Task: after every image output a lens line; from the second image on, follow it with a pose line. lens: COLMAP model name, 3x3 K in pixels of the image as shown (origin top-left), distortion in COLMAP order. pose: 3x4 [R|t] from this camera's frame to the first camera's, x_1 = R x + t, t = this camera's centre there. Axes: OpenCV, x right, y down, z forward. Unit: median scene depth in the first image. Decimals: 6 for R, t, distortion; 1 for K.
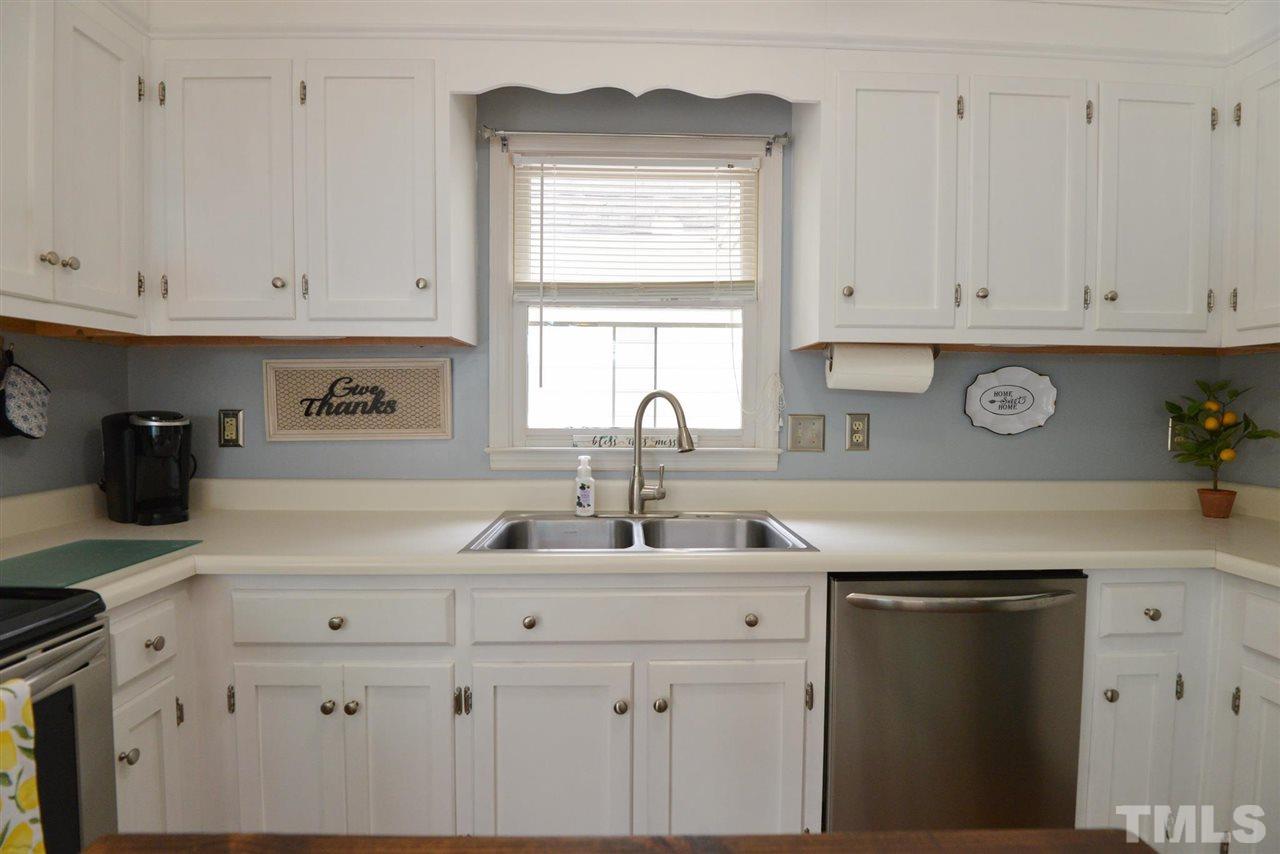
lens RADIAL K [[627.1, 0, 641.3], [0, 627.1, 426.8], [0, 0, 1]] dist [-0.020612, -0.006021]
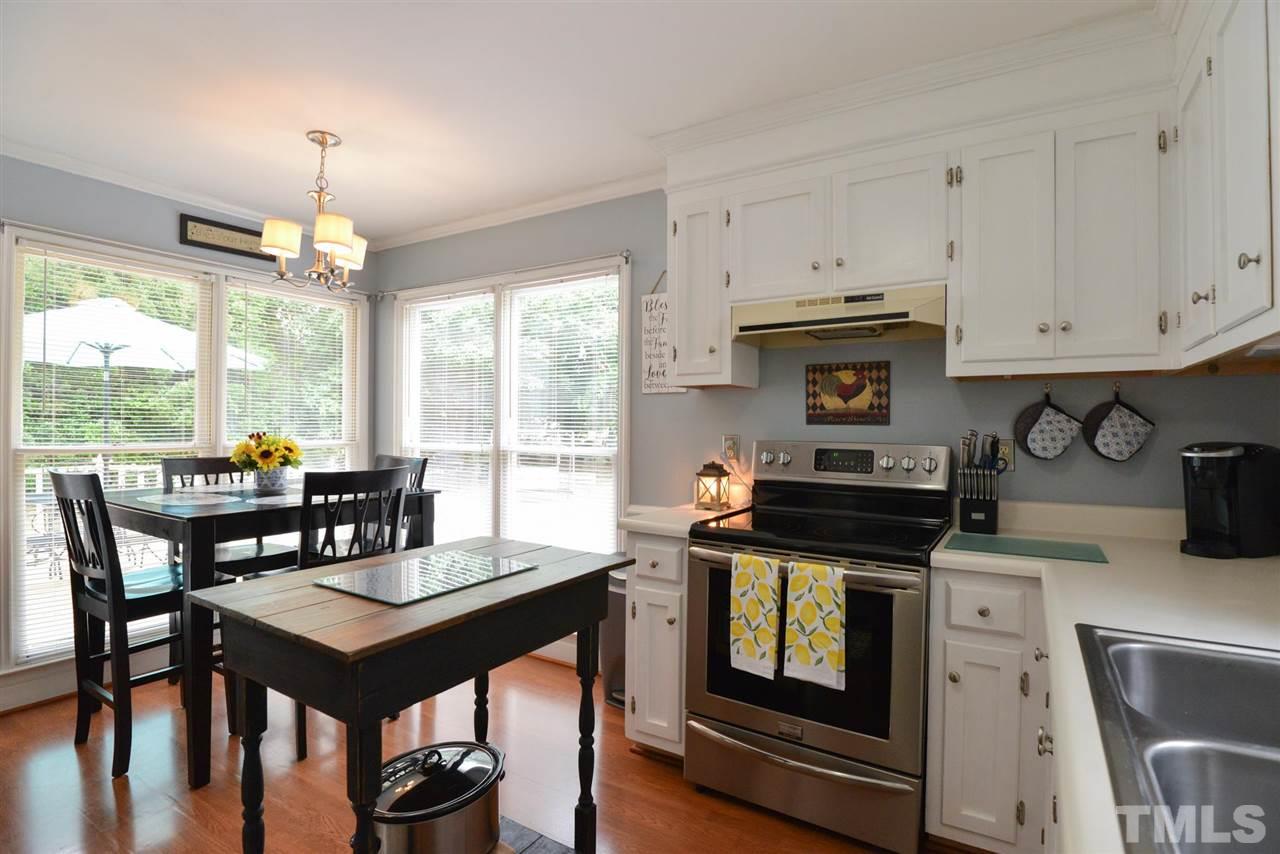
lens RADIAL K [[627.1, 0, 650.6], [0, 627.1, 428.4], [0, 0, 1]] dist [-0.020612, -0.006021]
pose [[-0.539568, -0.004051, -0.841932, 0.484710], [-0.040024, 0.998981, 0.020844, -0.029467], [0.840990, 0.044944, -0.539180, 0.711527]]
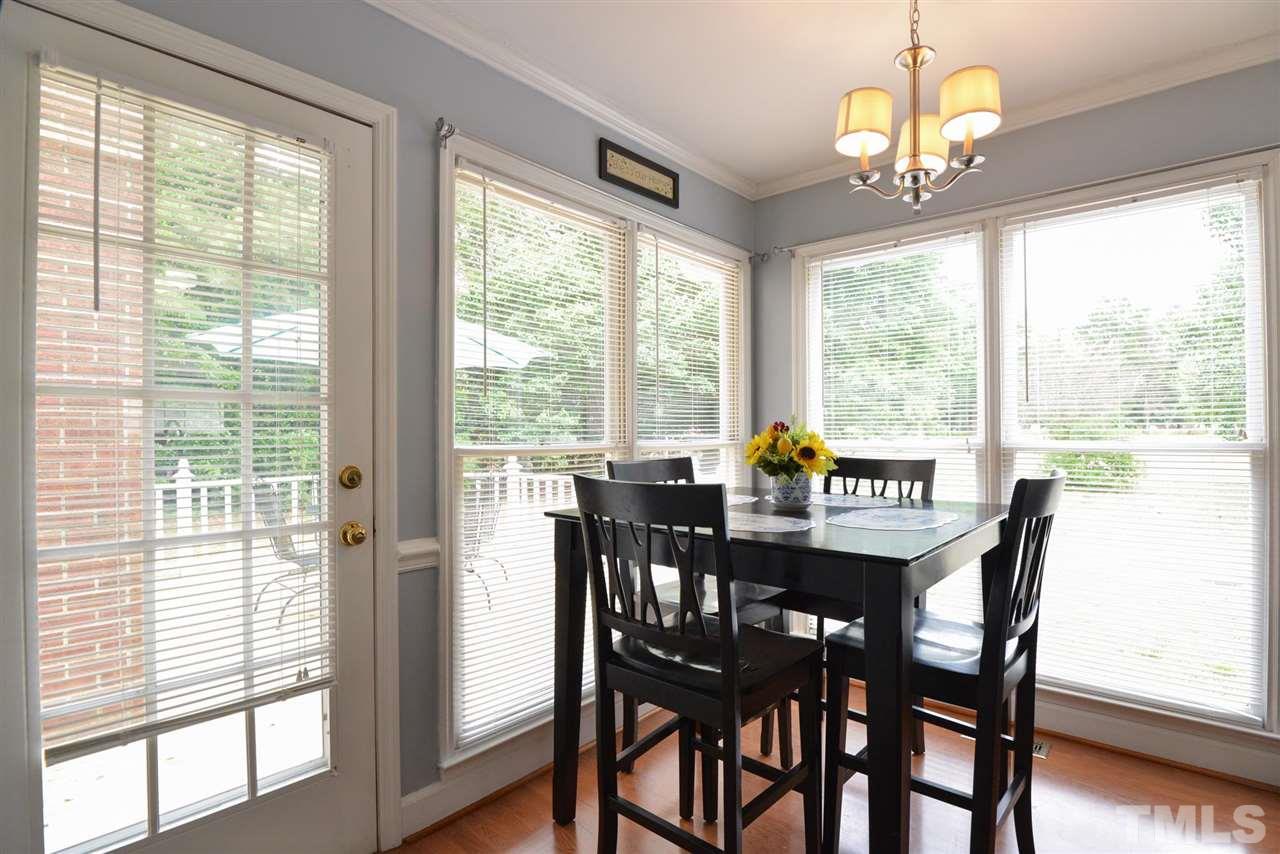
lens RADIAL K [[627.1, 0, 642.7], [0, 627.1, 428.7], [0, 0, 1]] dist [-0.020612, -0.006021]
pose [[-0.674558, -0.007445, -0.738185, 0.644750], [-0.023433, 0.999661, 0.011331, 0.050268], [0.737850, 0.024942, -0.674503, -0.298882]]
